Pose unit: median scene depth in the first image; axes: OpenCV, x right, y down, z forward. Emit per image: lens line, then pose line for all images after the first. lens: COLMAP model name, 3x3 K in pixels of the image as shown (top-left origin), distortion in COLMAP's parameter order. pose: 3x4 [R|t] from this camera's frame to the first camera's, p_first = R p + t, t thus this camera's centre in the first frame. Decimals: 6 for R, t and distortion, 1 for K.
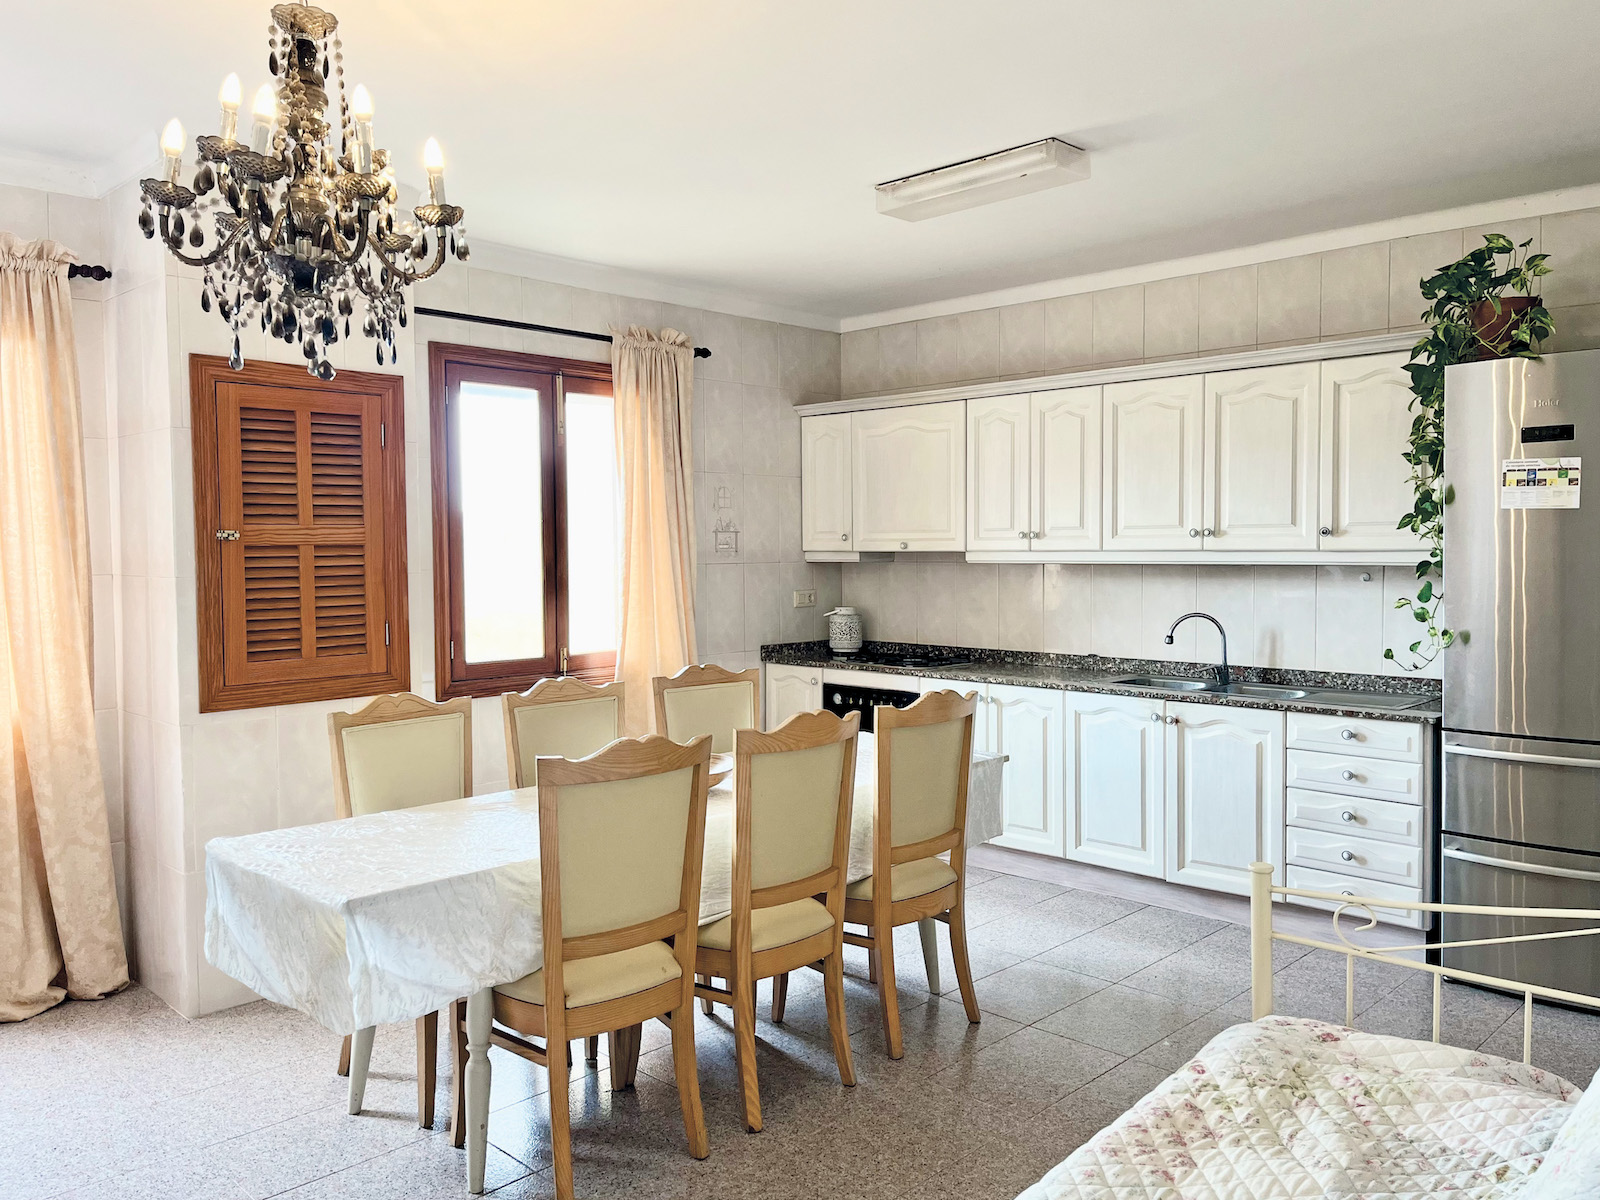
lens RADIAL K [[1223.8, 0, 790.3], [0, 1223.8, 604.1], [0, 0, 1]] dist [0.070110, -0.080992]
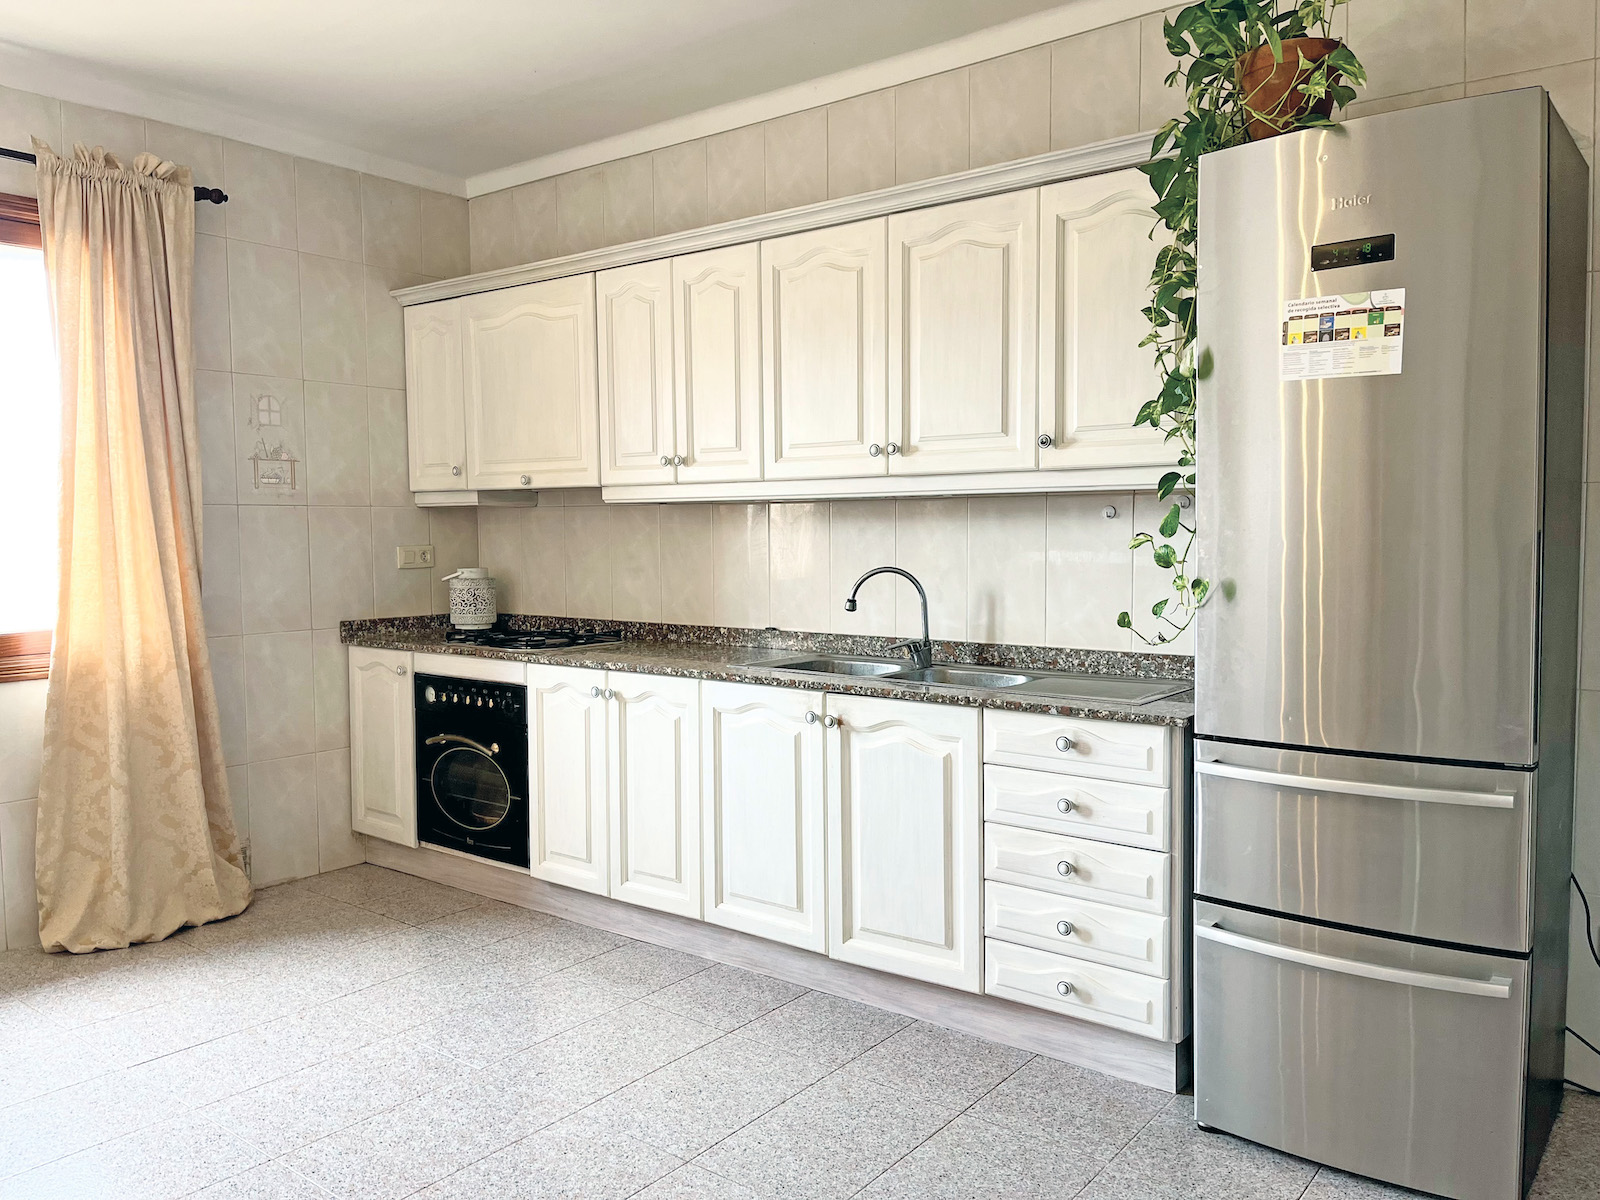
lens RADIAL K [[1223.8, 0, 777.5], [0, 1223.8, 607.4], [0, 0, 1]] dist [0.070110, -0.080992]
pose [[0.994710, -0.006979, 0.102484, 0.196964], [0.005191, 0.999830, 0.017708, 0.017878], [-0.102590, -0.017083, 0.994577, 0.312174]]
